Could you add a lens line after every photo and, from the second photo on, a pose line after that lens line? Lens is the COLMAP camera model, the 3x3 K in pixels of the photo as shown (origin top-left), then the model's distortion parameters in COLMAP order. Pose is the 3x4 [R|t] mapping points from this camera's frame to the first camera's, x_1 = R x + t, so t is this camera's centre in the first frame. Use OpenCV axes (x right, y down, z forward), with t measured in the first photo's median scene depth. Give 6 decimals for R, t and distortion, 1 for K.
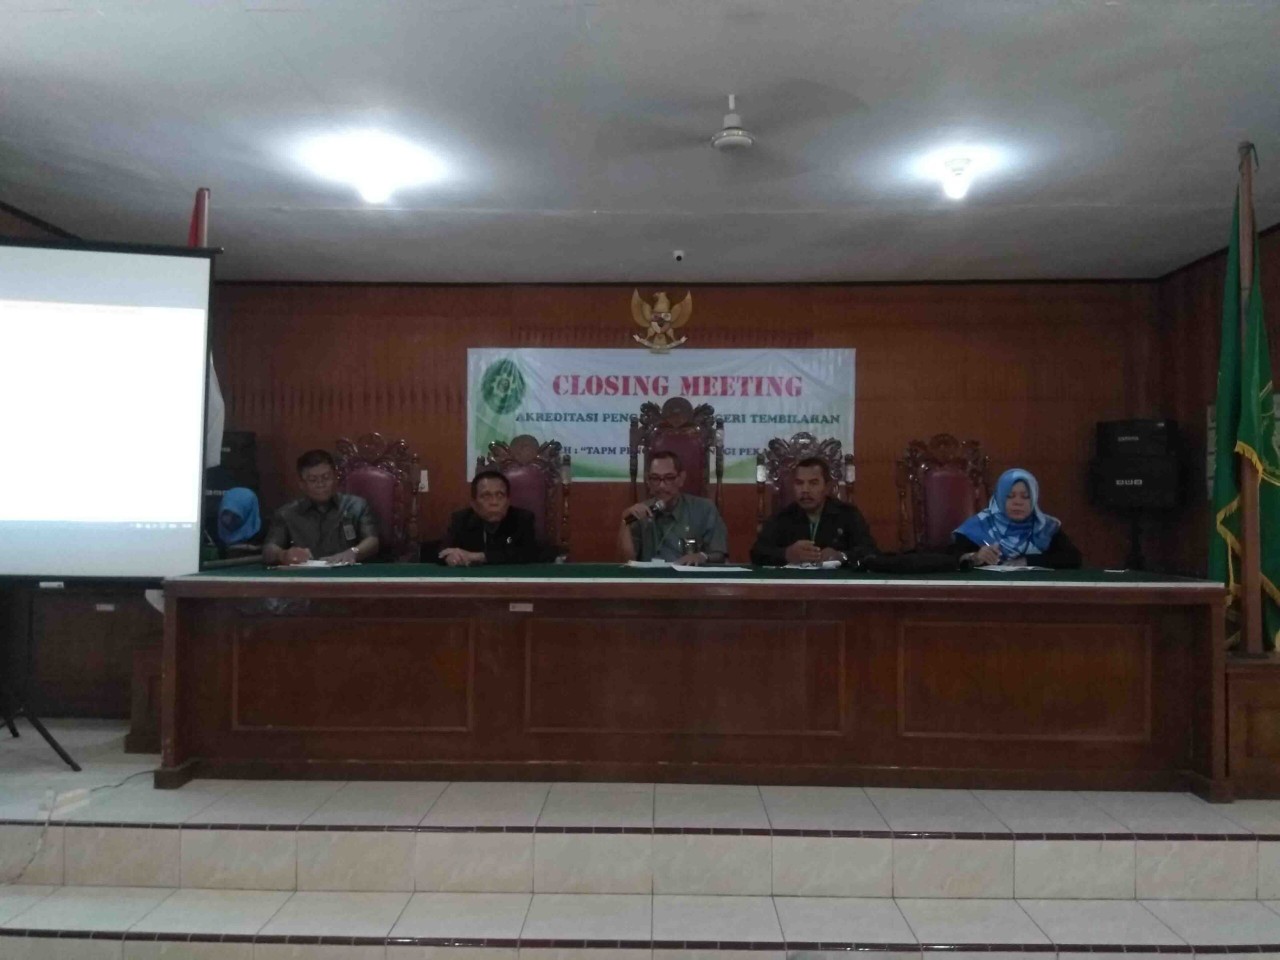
lens RADIAL K [[990.6, 0, 640.0], [0, 990.6, 480.0], [0, 0, 1]] dist [-0.005441, -0.000288]
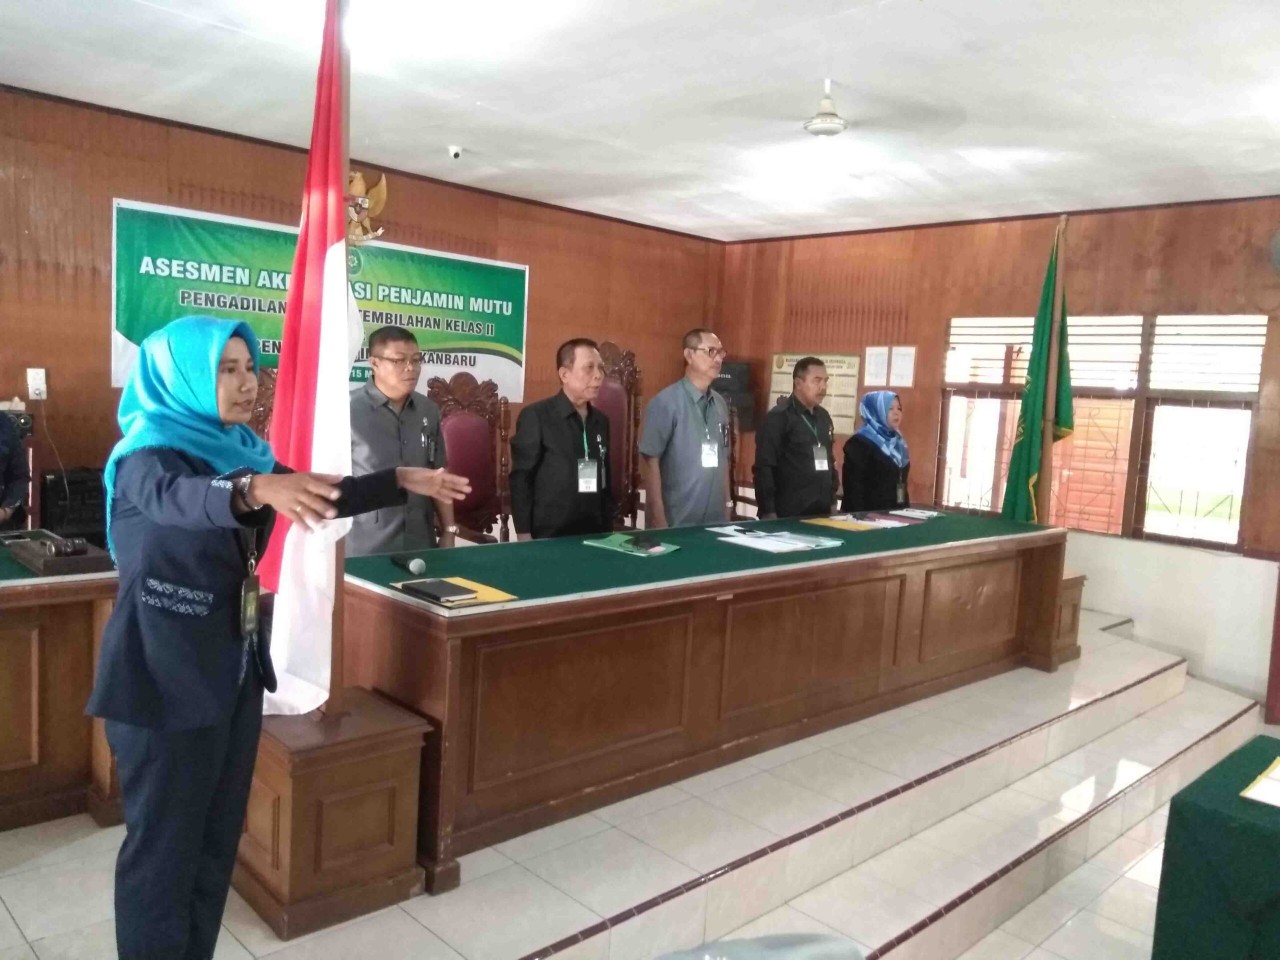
lens RADIAL K [[990.6, 0, 640.0], [0, 990.6, 480.0], [0, 0, 1]] dist [-0.005441, -0.000288]
pose [[0.700192, -0.031558, 0.713257, -0.494304], [-0.073725, 0.990486, 0.116199, -0.050478], [-0.710138, -0.133947, 0.691203, 0.232358]]
